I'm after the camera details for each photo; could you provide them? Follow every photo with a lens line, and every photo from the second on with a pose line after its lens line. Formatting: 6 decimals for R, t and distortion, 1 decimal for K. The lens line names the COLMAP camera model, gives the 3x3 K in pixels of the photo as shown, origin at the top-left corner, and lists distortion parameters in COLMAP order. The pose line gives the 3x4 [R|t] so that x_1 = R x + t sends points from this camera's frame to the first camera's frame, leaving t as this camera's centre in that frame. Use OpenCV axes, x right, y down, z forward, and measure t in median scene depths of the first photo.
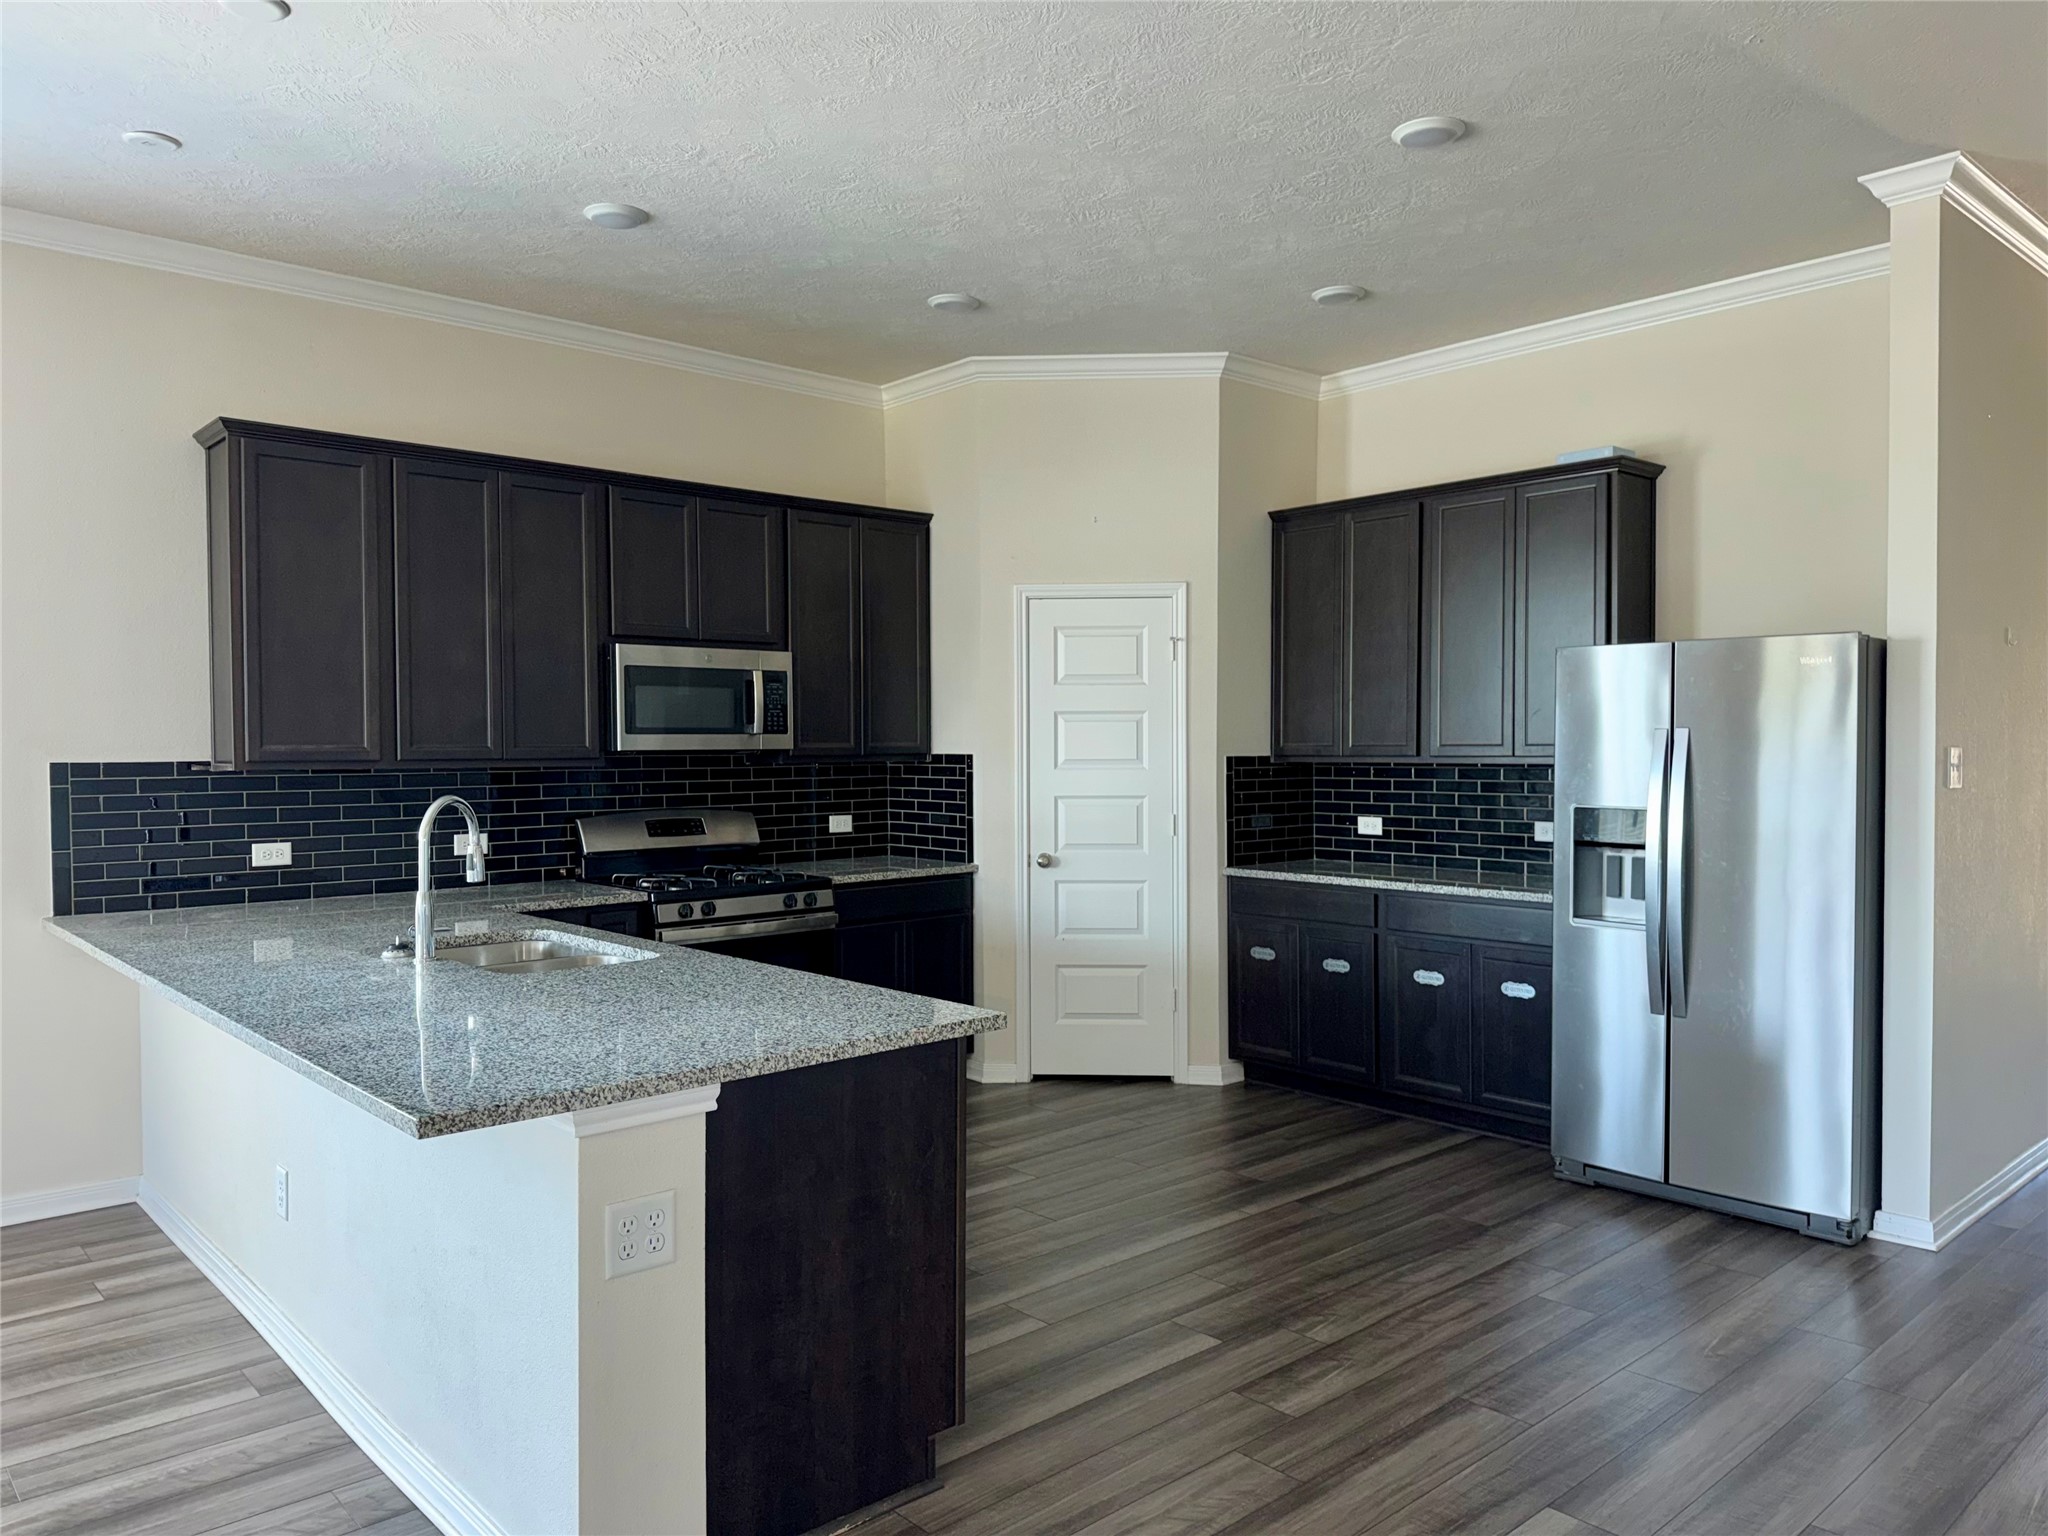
lens RADIAL K [[1444.1, 0, 1015.3], [0, 1444.1, 770.1], [0, 0, 1]] dist [0.125485, -0.190688]
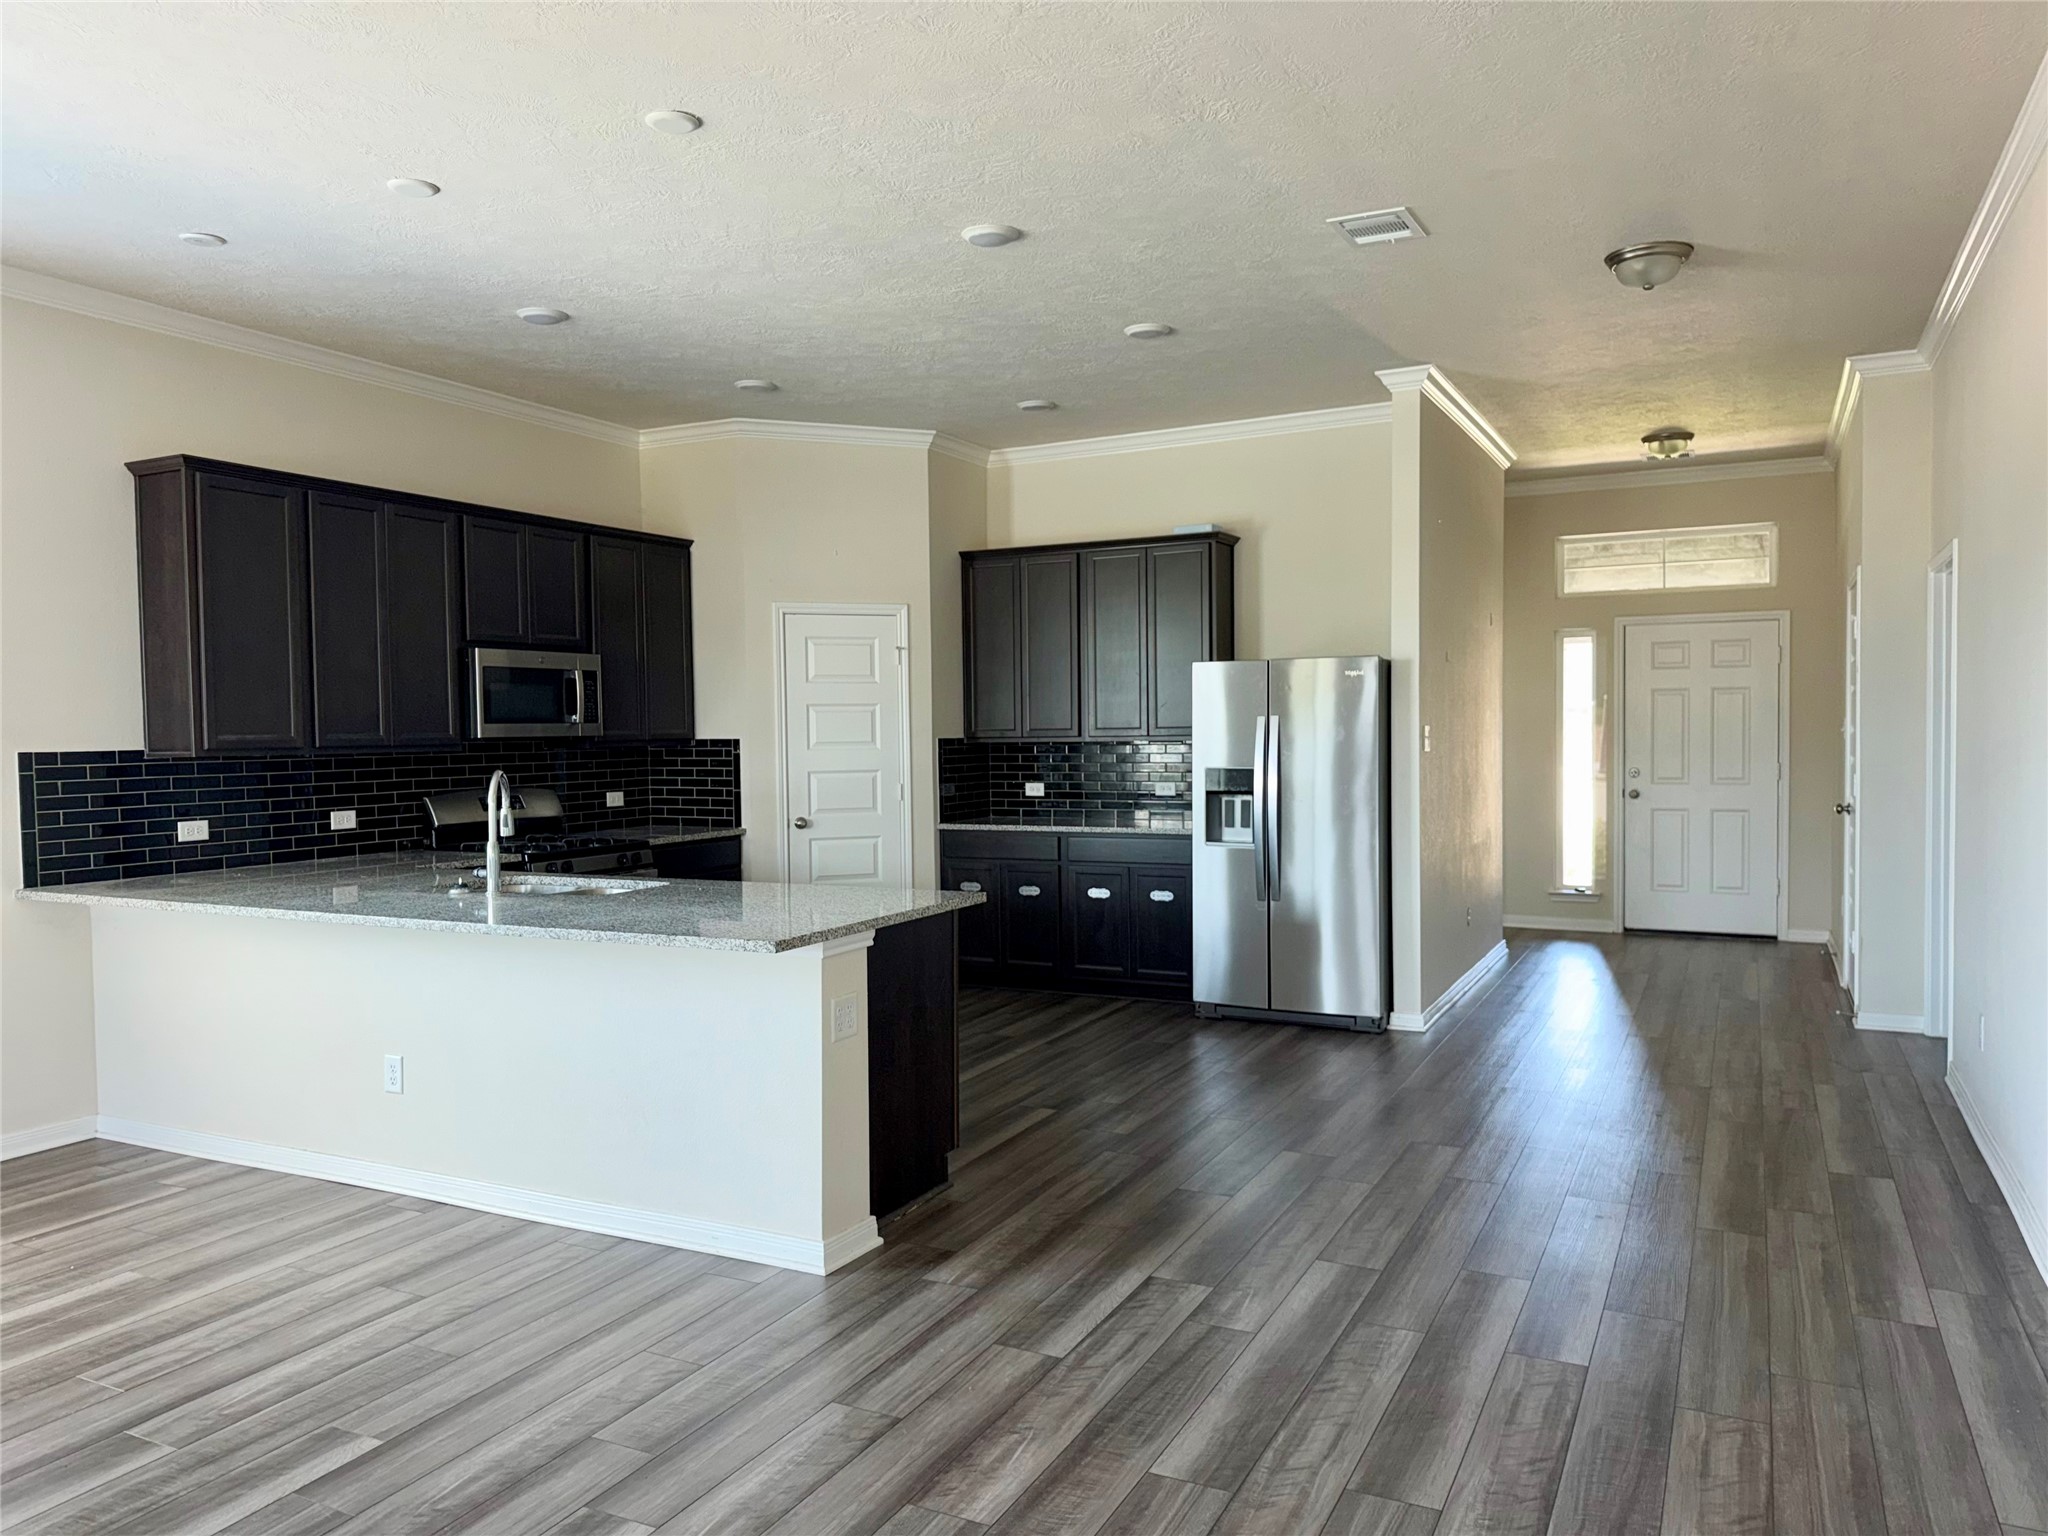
lens RADIAL K [[1444.1, 0, 1015.3], [0, 1444.1, 770.1], [0, 0, 1]] dist [0.125485, -0.190688]
pose [[0.934137, -0.018264, 0.356448, -0.271742], [0.015422, 0.999823, 0.010815, 0.006398], [-0.356582, -0.004606, 0.934253, -0.260383]]
